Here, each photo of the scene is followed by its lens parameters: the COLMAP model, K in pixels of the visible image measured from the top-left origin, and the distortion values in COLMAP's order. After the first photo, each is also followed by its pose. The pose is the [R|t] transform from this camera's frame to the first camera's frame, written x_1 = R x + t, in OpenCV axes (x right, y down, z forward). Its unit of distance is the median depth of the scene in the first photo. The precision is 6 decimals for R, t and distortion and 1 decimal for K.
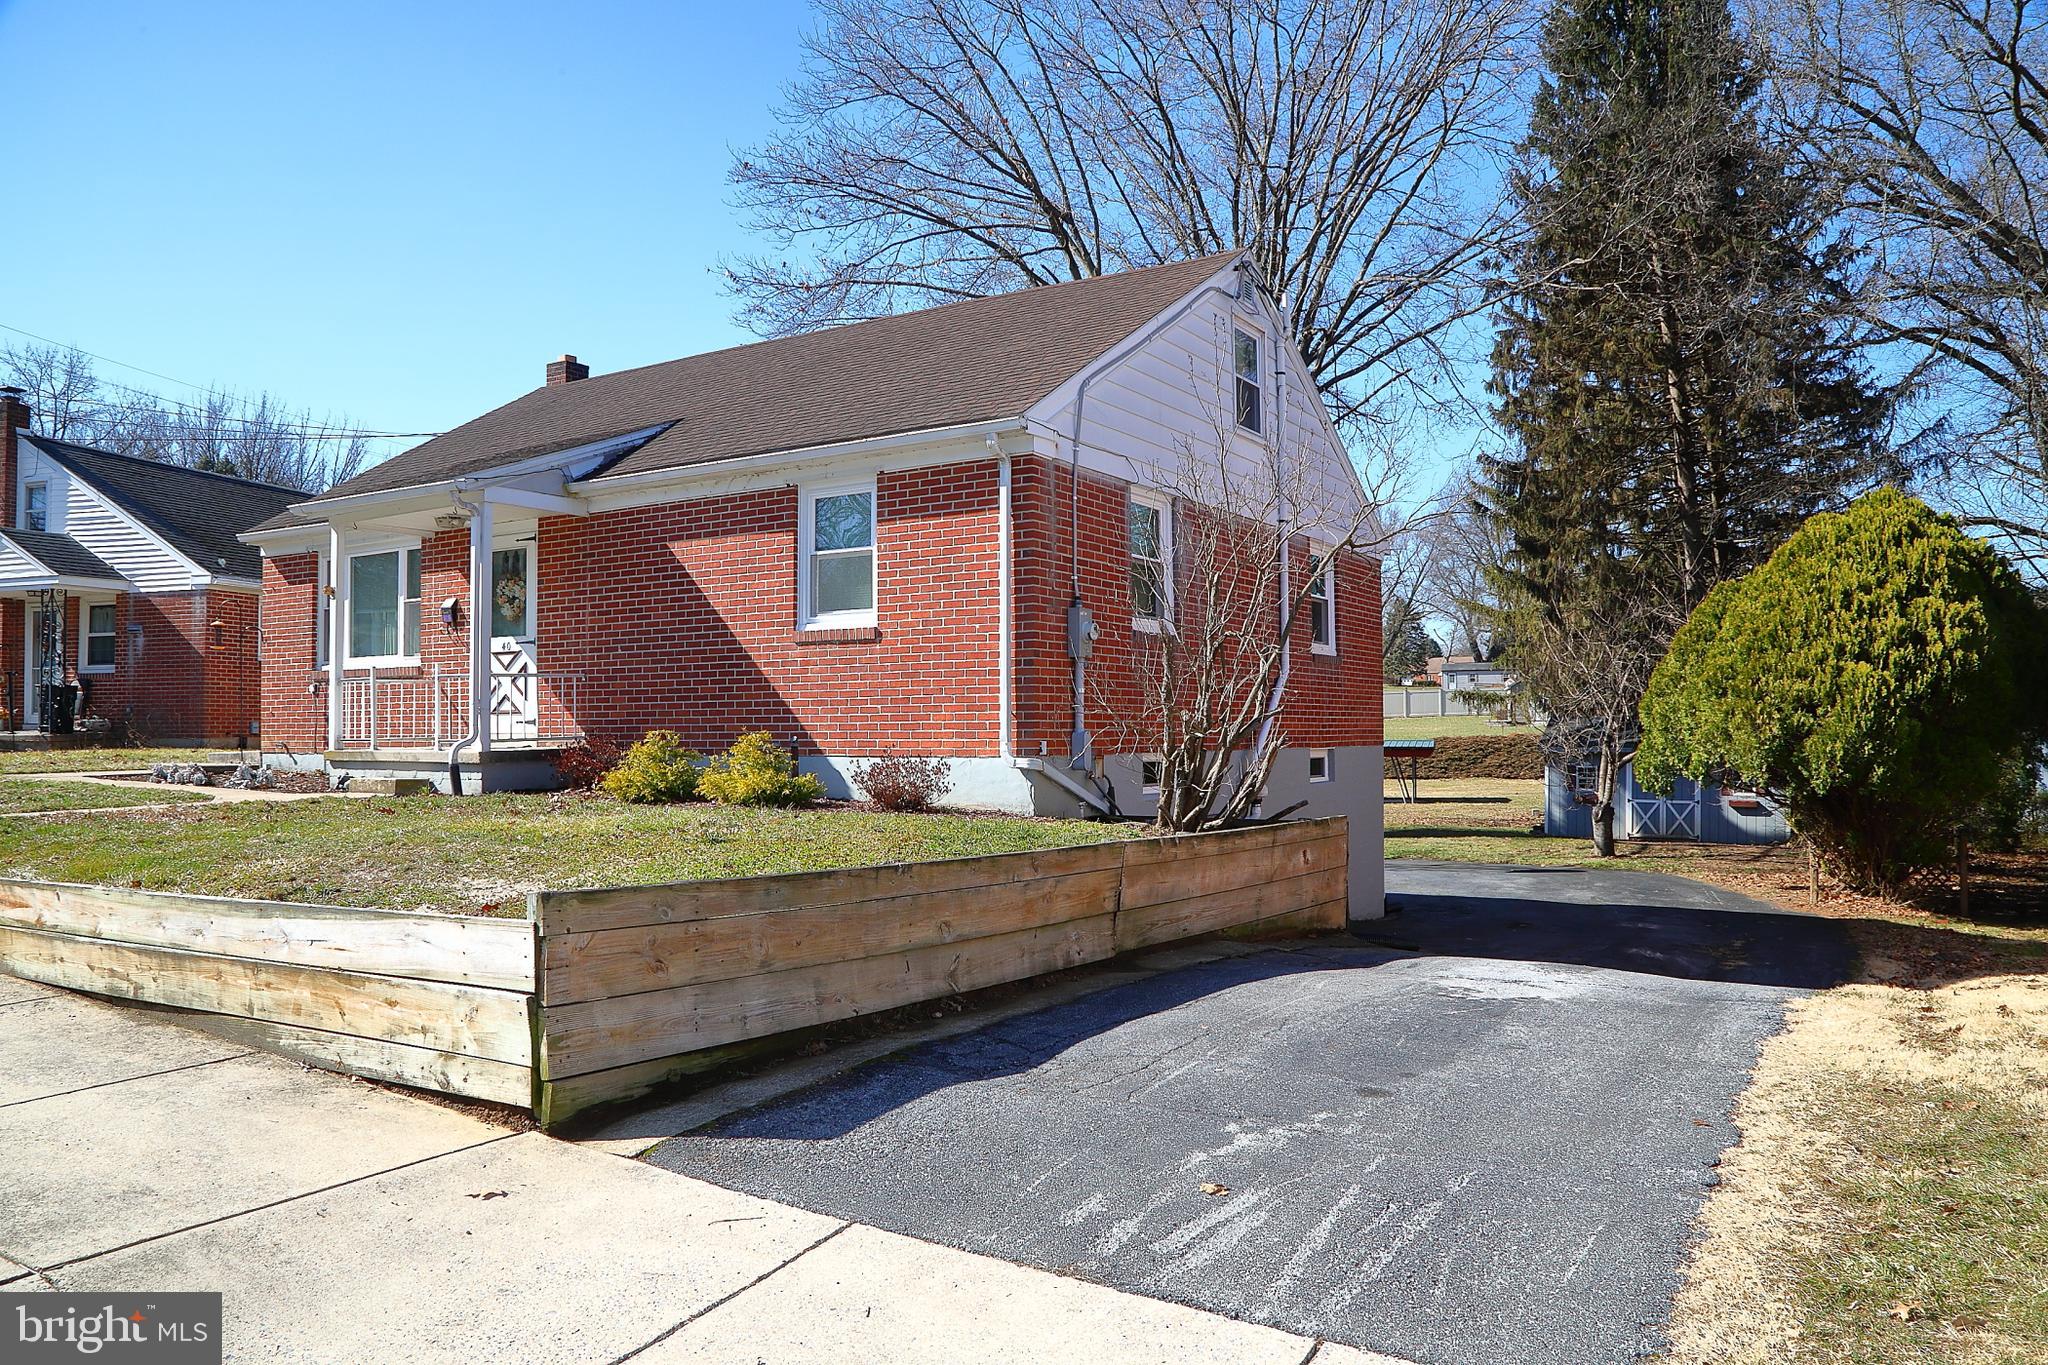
lens RADIAL K [[1484.1, 0, 1025.5], [0, 1484.1, 700.7], [0, 0, 1]] dist [-0.106551, 0.003439]
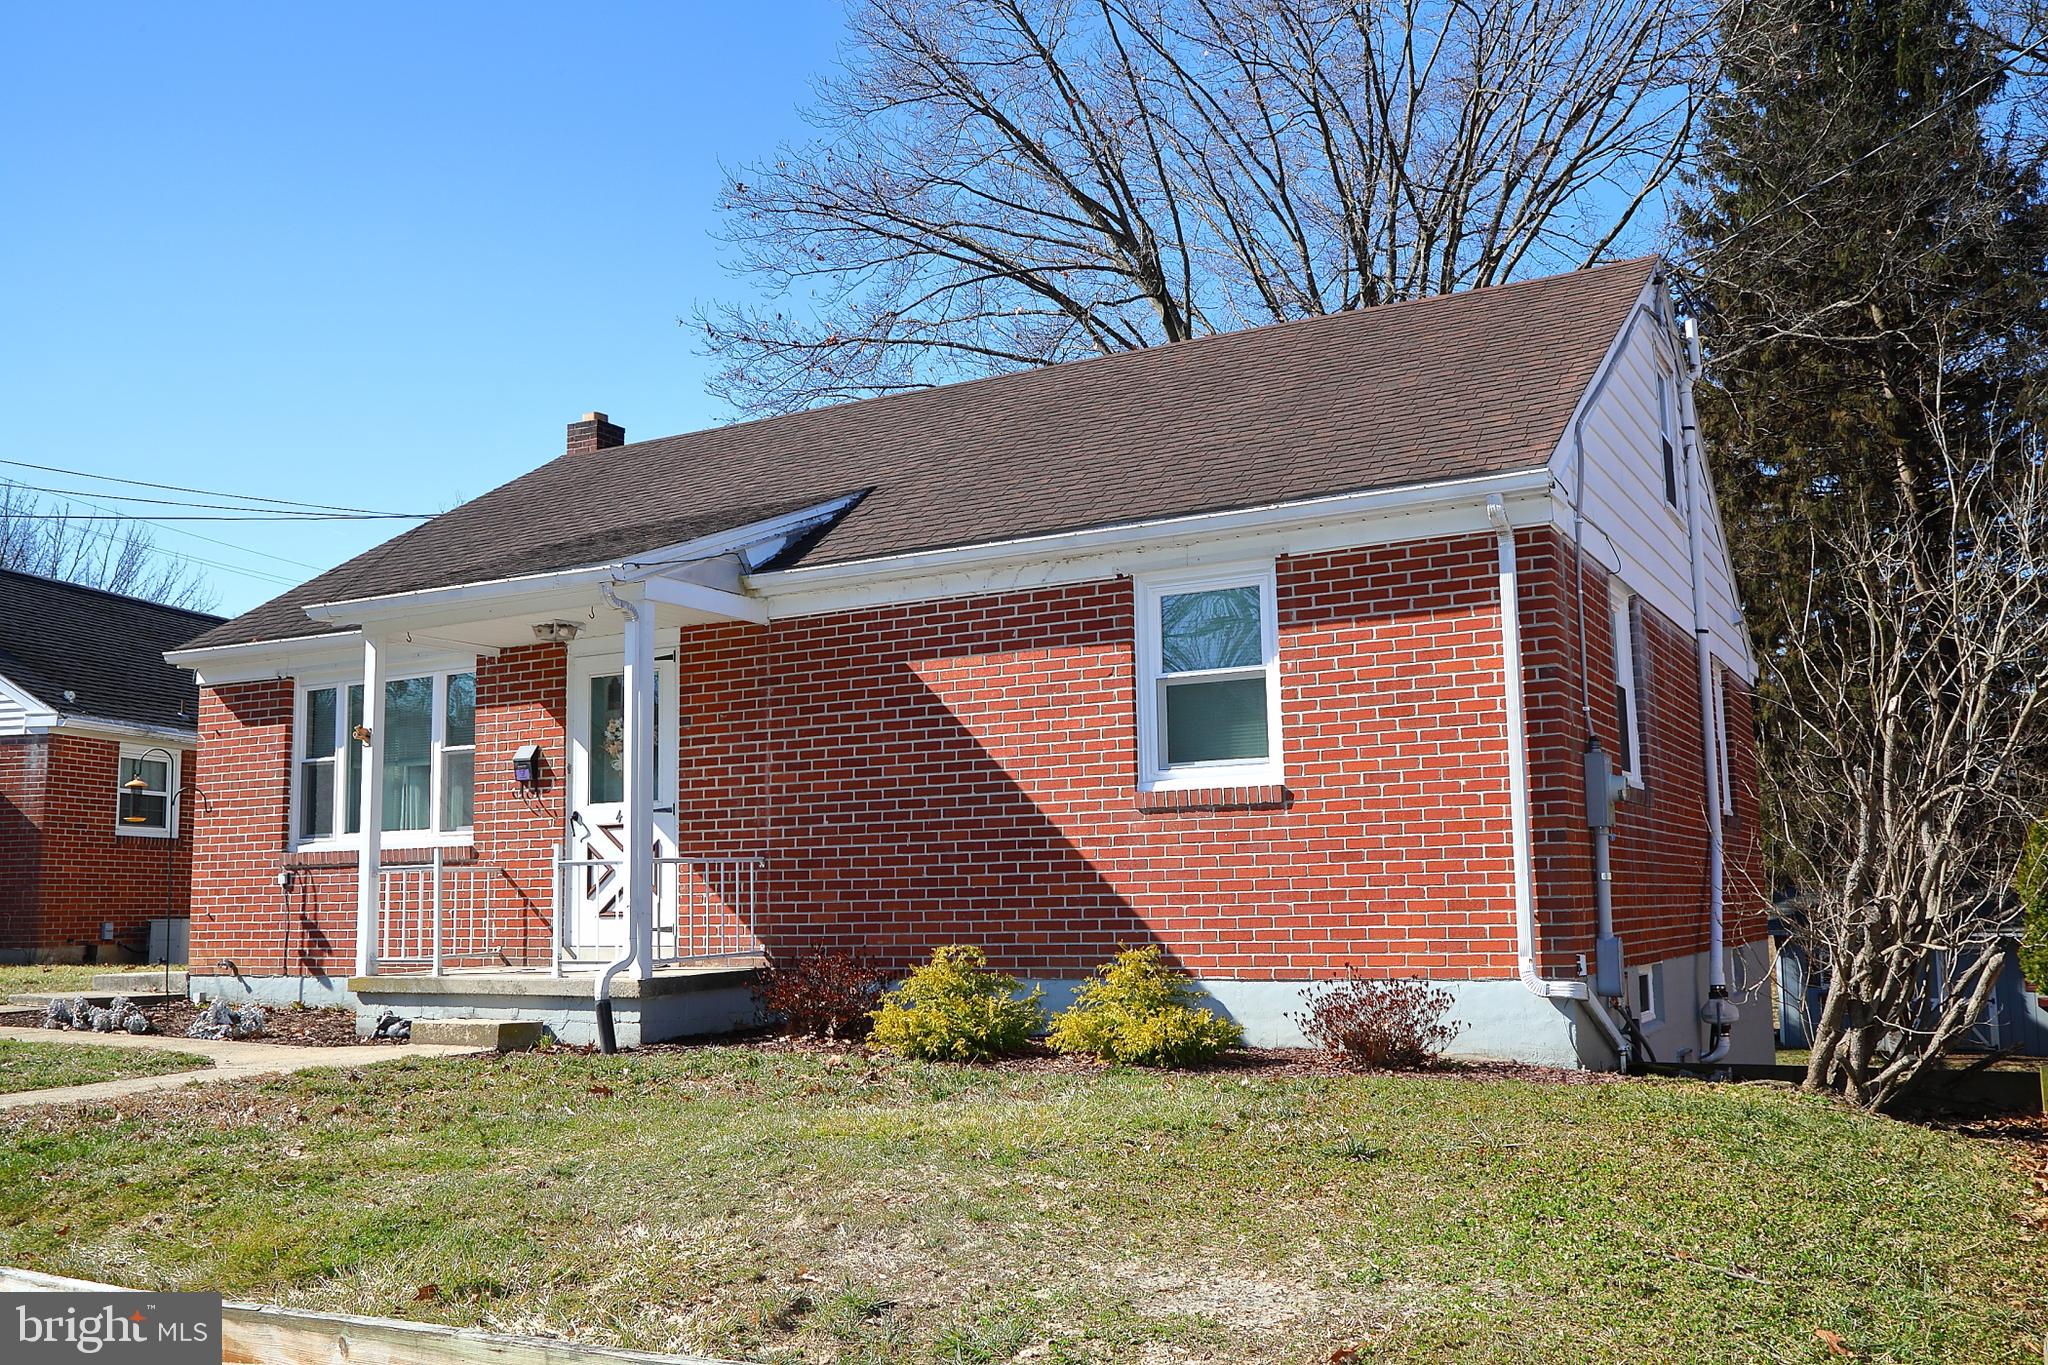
lens RADIAL K [[1814.7, 0, 1024.0], [0, 1814.7, 682.5], [0, 0, 1]] dist [-0.054476, 0.015359]
pose [[0.998611, -0.005779, 0.052365, -0.236793], [0.011215, 0.994501, -0.104122, -0.010679], [-0.051476, 0.104565, 0.993185, 0.172117]]
